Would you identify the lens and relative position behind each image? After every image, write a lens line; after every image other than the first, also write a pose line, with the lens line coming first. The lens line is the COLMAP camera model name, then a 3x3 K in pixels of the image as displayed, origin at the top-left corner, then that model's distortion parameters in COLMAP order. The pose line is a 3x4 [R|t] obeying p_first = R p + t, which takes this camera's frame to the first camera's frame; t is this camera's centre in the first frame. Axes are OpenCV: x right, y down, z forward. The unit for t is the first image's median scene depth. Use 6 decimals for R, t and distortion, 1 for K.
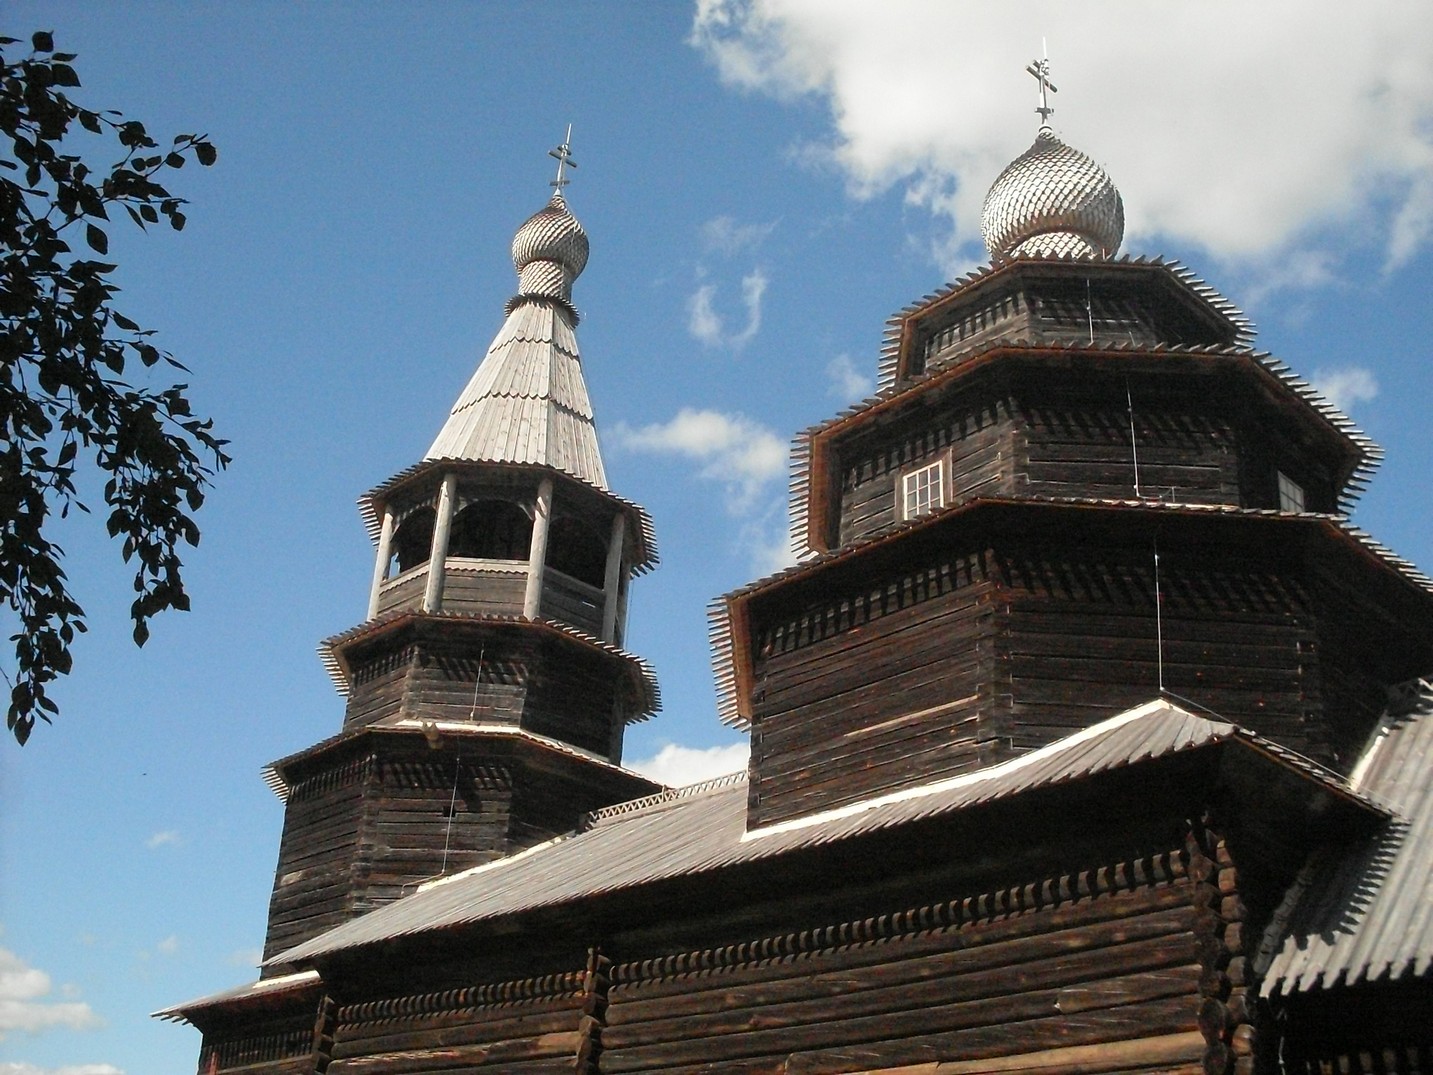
lens RADIAL K [[1614.5, 0, 700.0], [0, 1614.5, 520.1], [0, 0, 1]] dist [-0.223676, 0.312681]
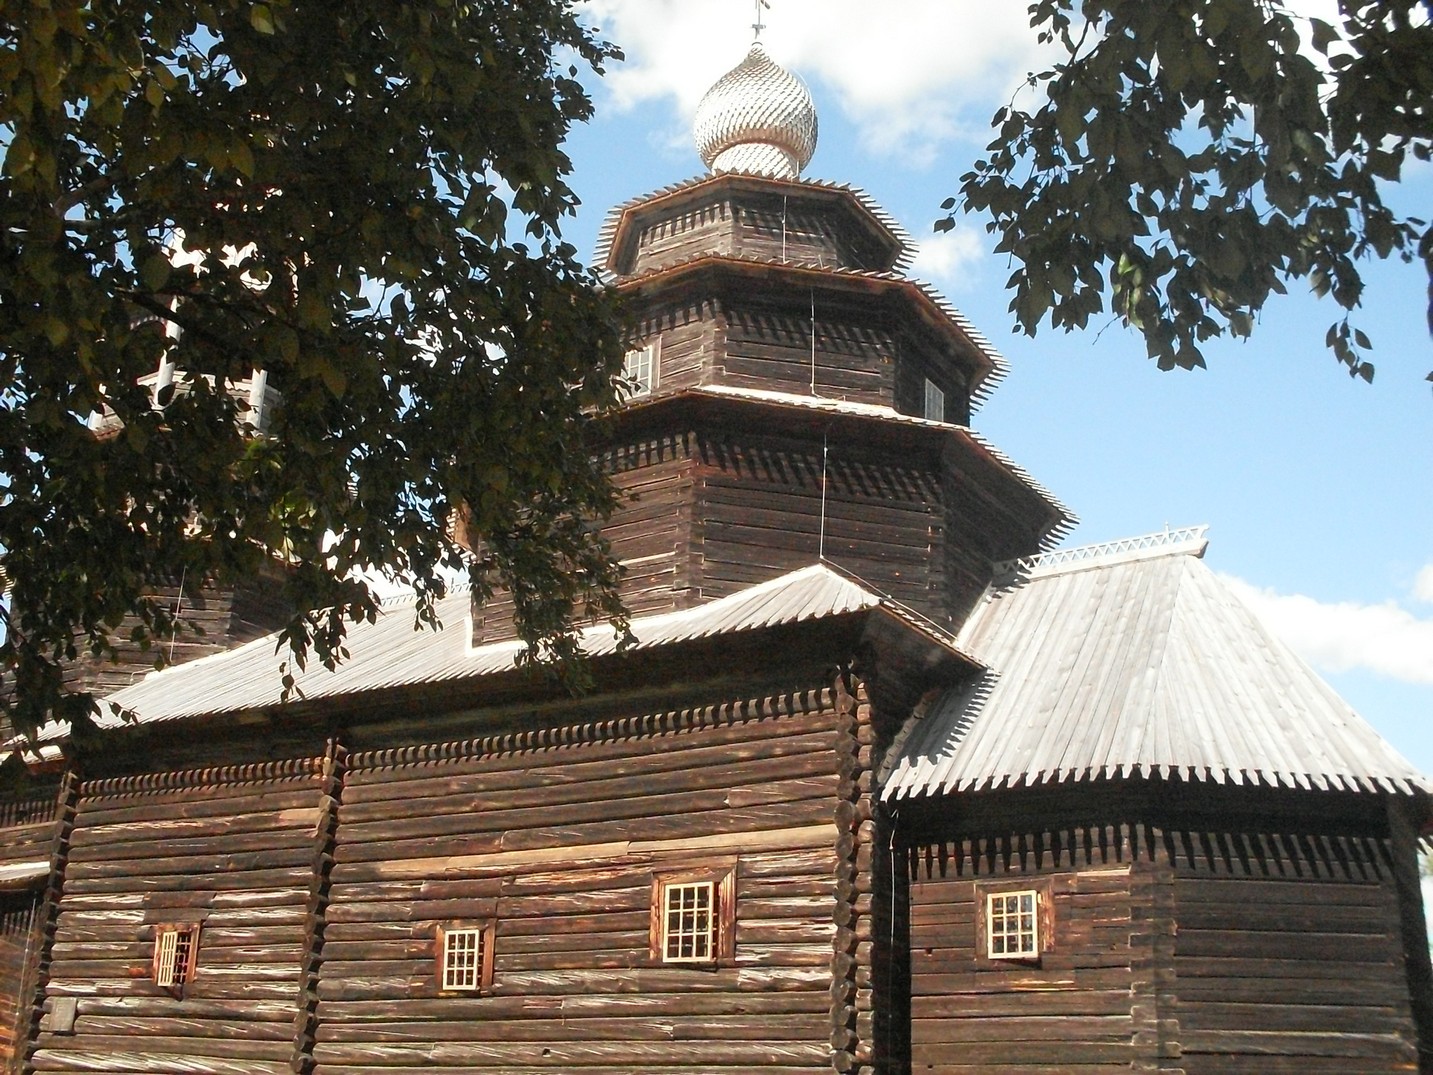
lens RADIAL K [[1614.5, 0, 700.0], [0, 1614.5, 520.1], [0, 0, 1]] dist [-0.223676, 0.312681]
pose [[0.970999, 0.058809, 0.231737, -0.094227], [-0.088799, 0.988650, 0.121183, -0.064626], [-0.221981, -0.138247, 0.965201, -0.196405]]
